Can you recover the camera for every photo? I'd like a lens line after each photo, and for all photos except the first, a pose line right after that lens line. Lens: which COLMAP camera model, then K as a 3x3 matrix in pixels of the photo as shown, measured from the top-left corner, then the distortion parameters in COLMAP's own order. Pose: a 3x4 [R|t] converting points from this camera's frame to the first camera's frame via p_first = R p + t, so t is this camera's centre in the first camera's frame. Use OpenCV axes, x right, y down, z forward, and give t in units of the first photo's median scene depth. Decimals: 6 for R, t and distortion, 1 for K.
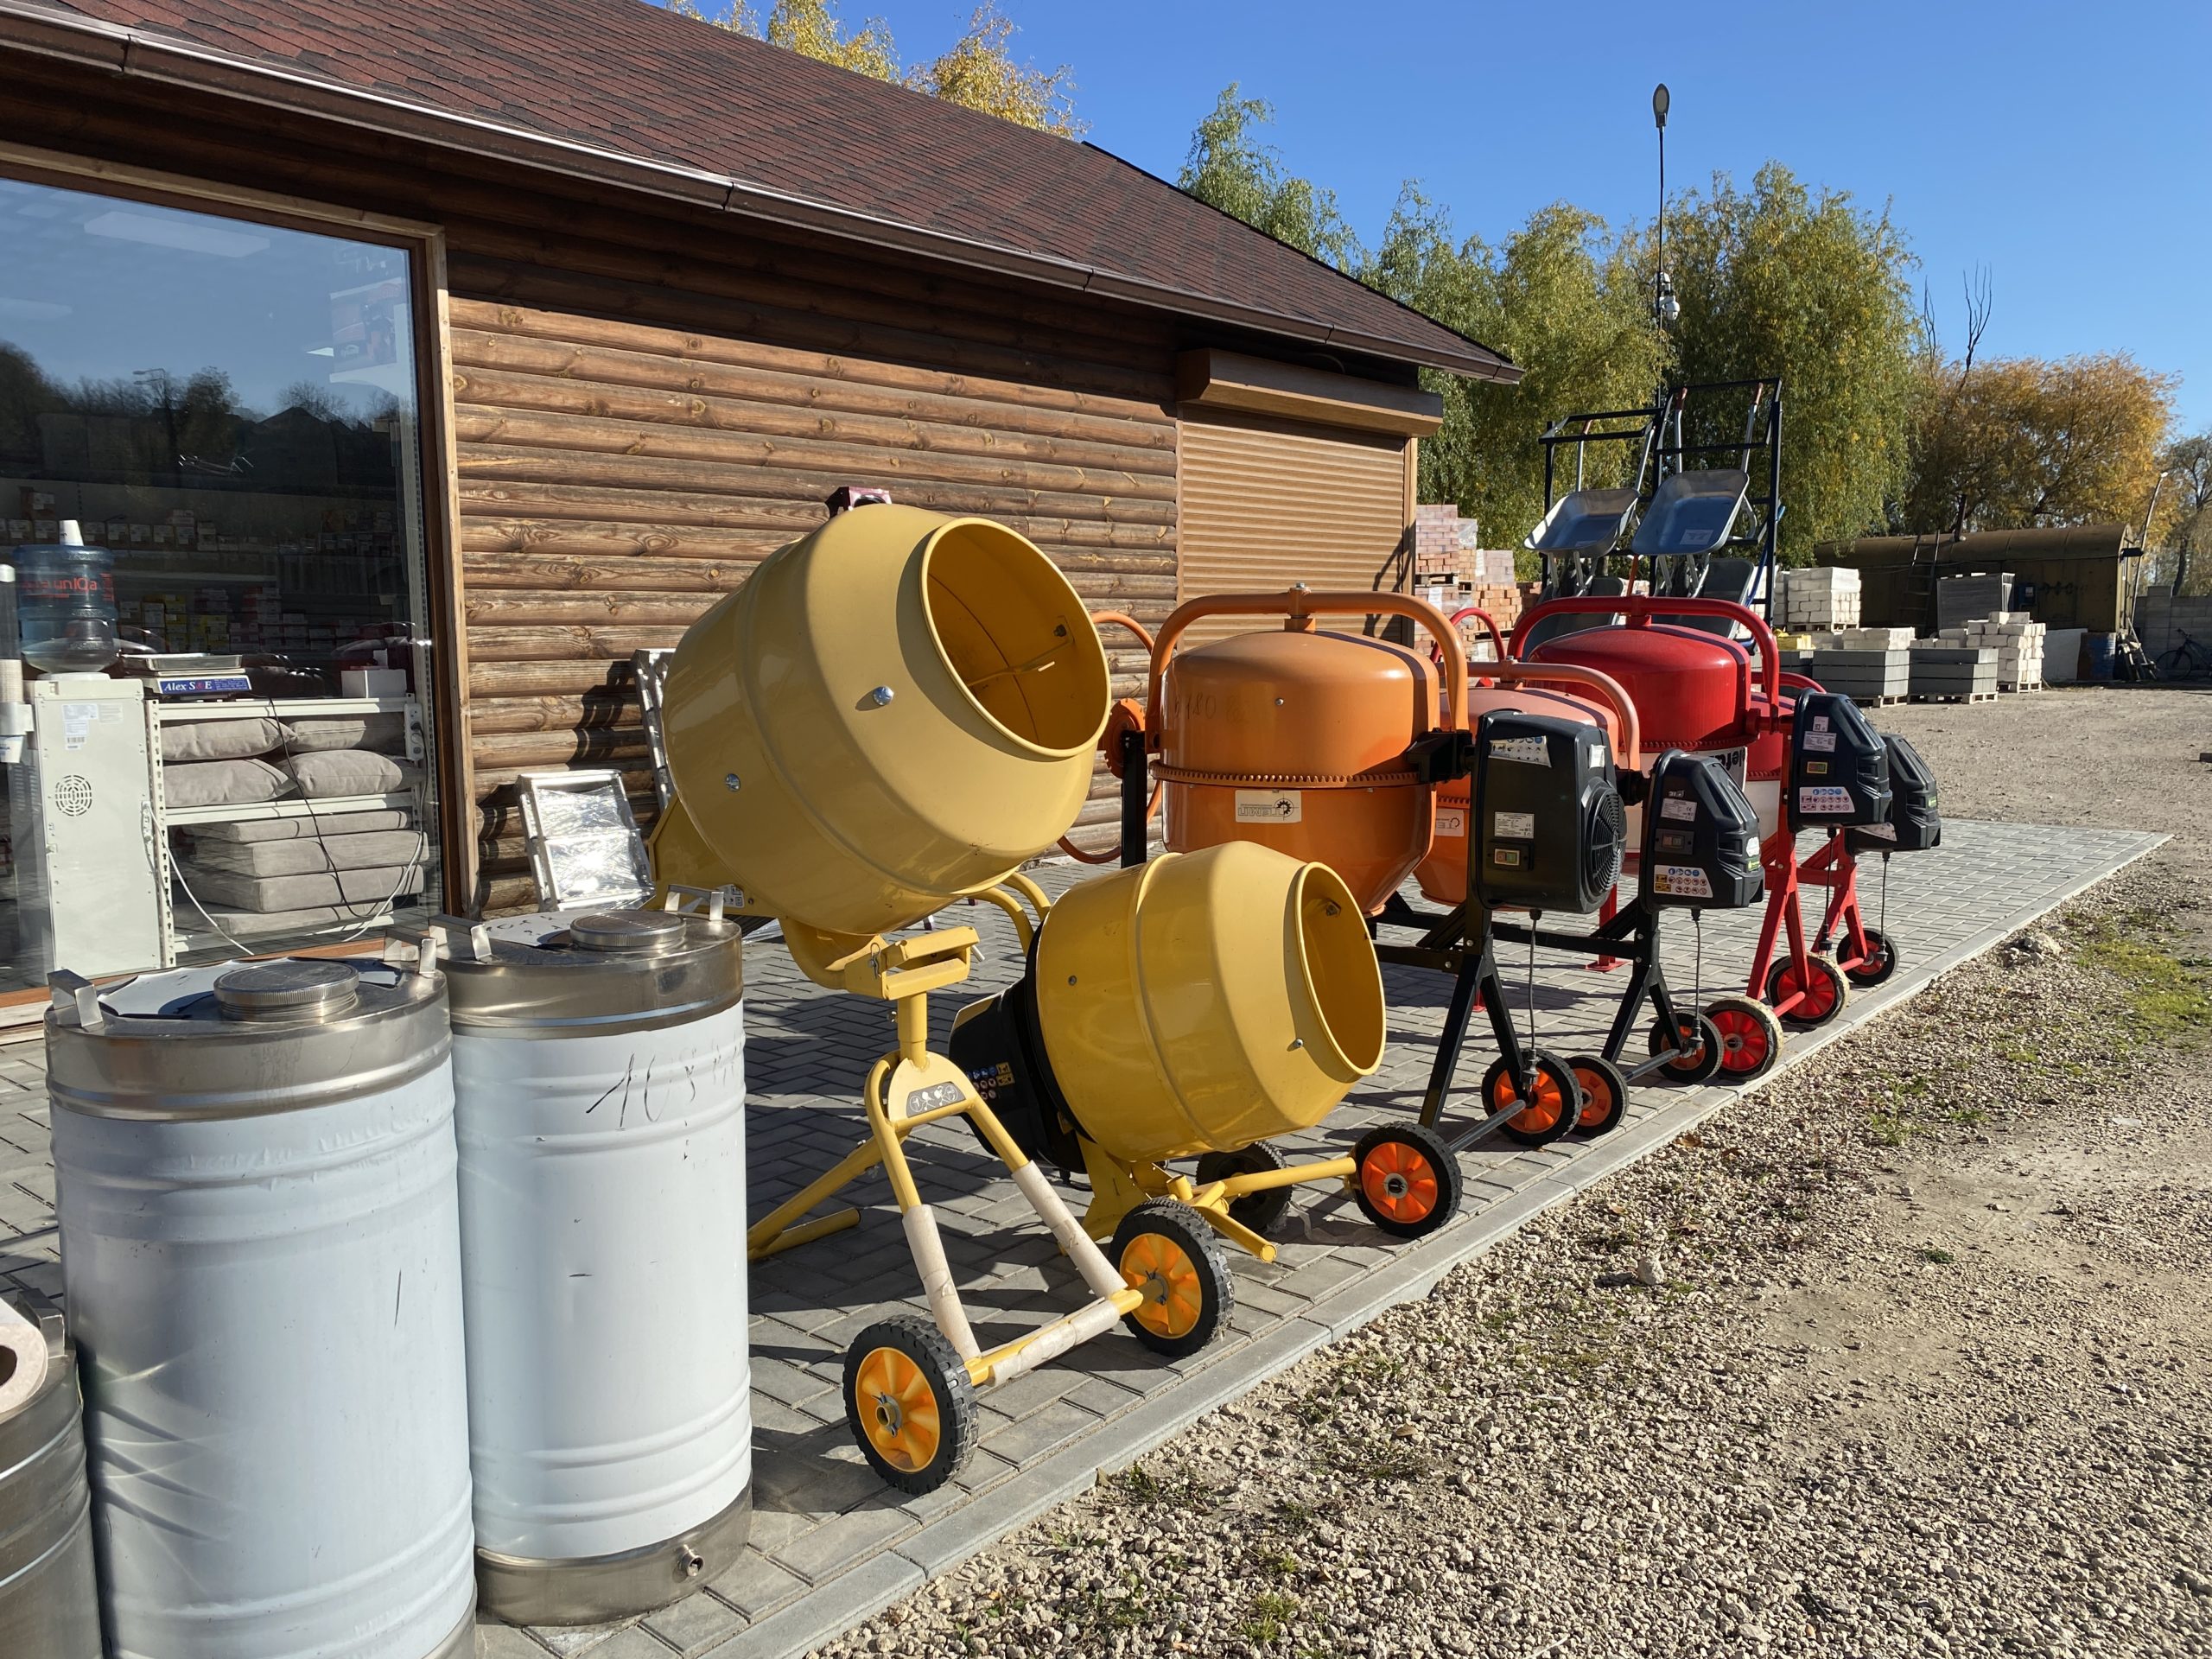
lens RADIAL K [[1683.7, 0, 1116.6], [0, 1683.7, 831.5], [0, 0, 1]] dist [0.008428, -0.019087]
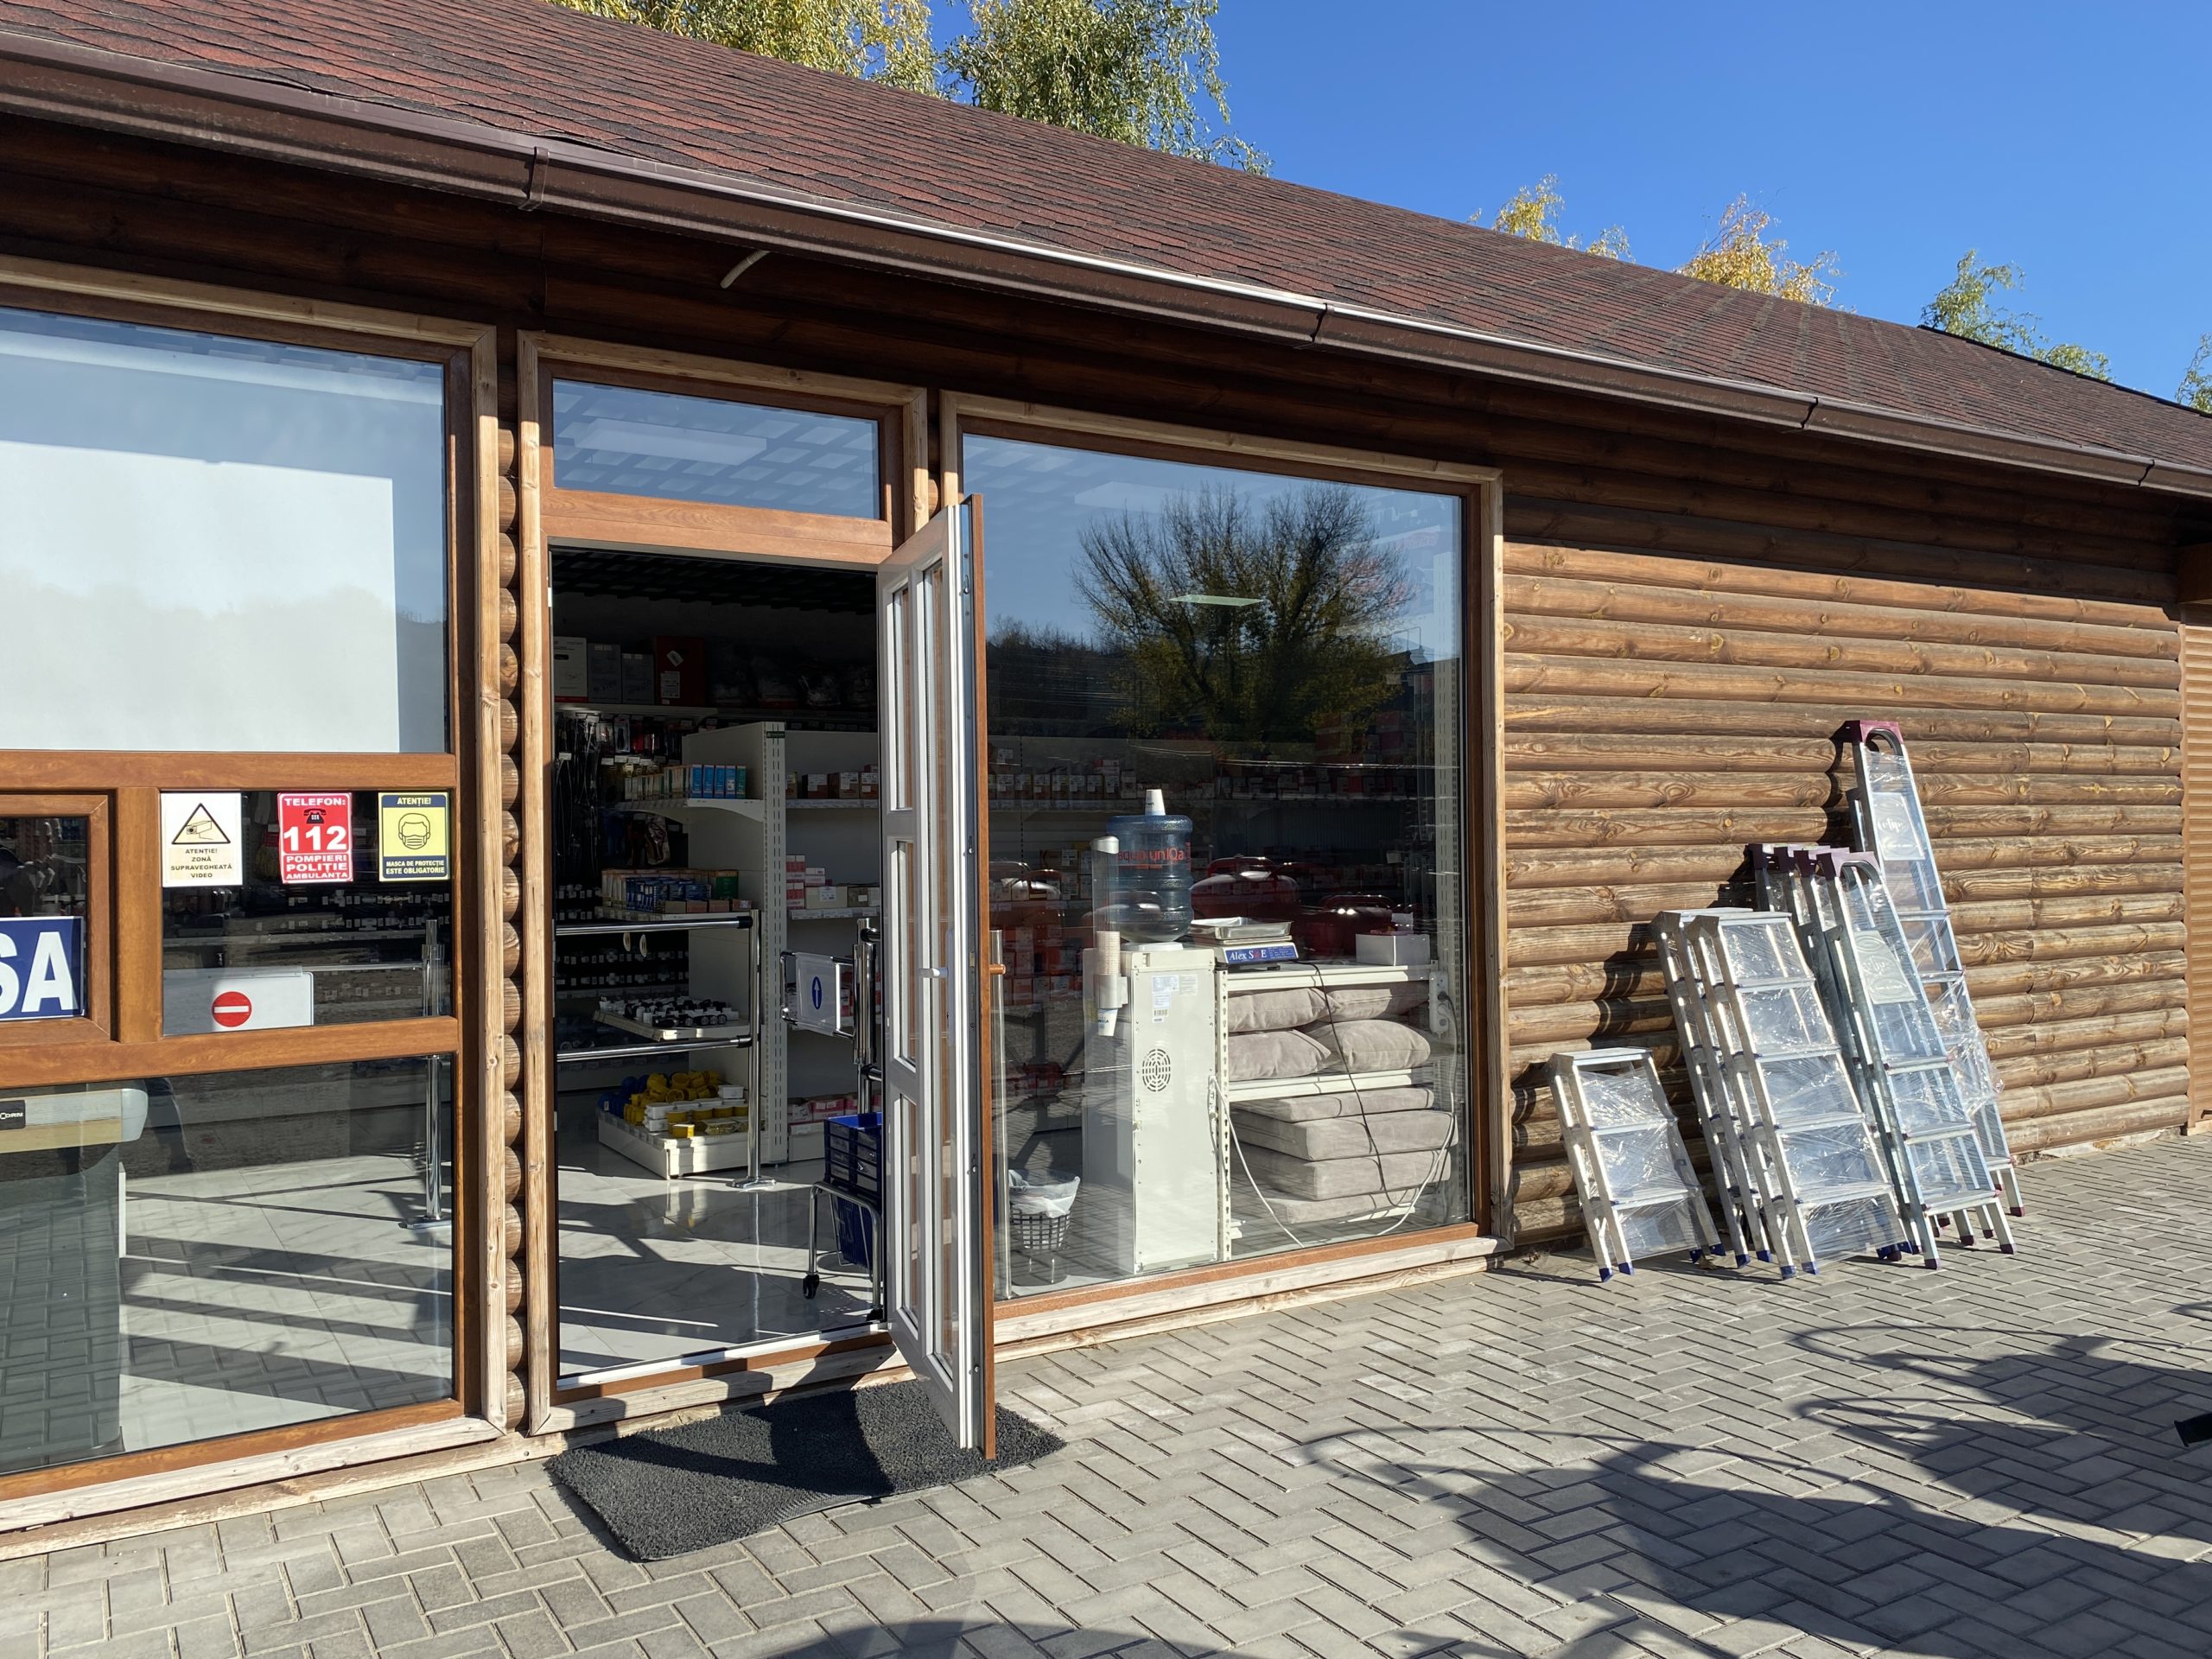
lens RADIAL K [[1683.7, 0, 1088.4], [0, 1683.7, 825.7], [0, 0, 1]] dist [0.008428, -0.019087]
pose [[0.934634, -0.008109, -0.355517, -0.264749], [-0.035634, 0.992572, -0.116321, -0.040289], [0.353820, 0.121386, 0.927403, 0.060624]]
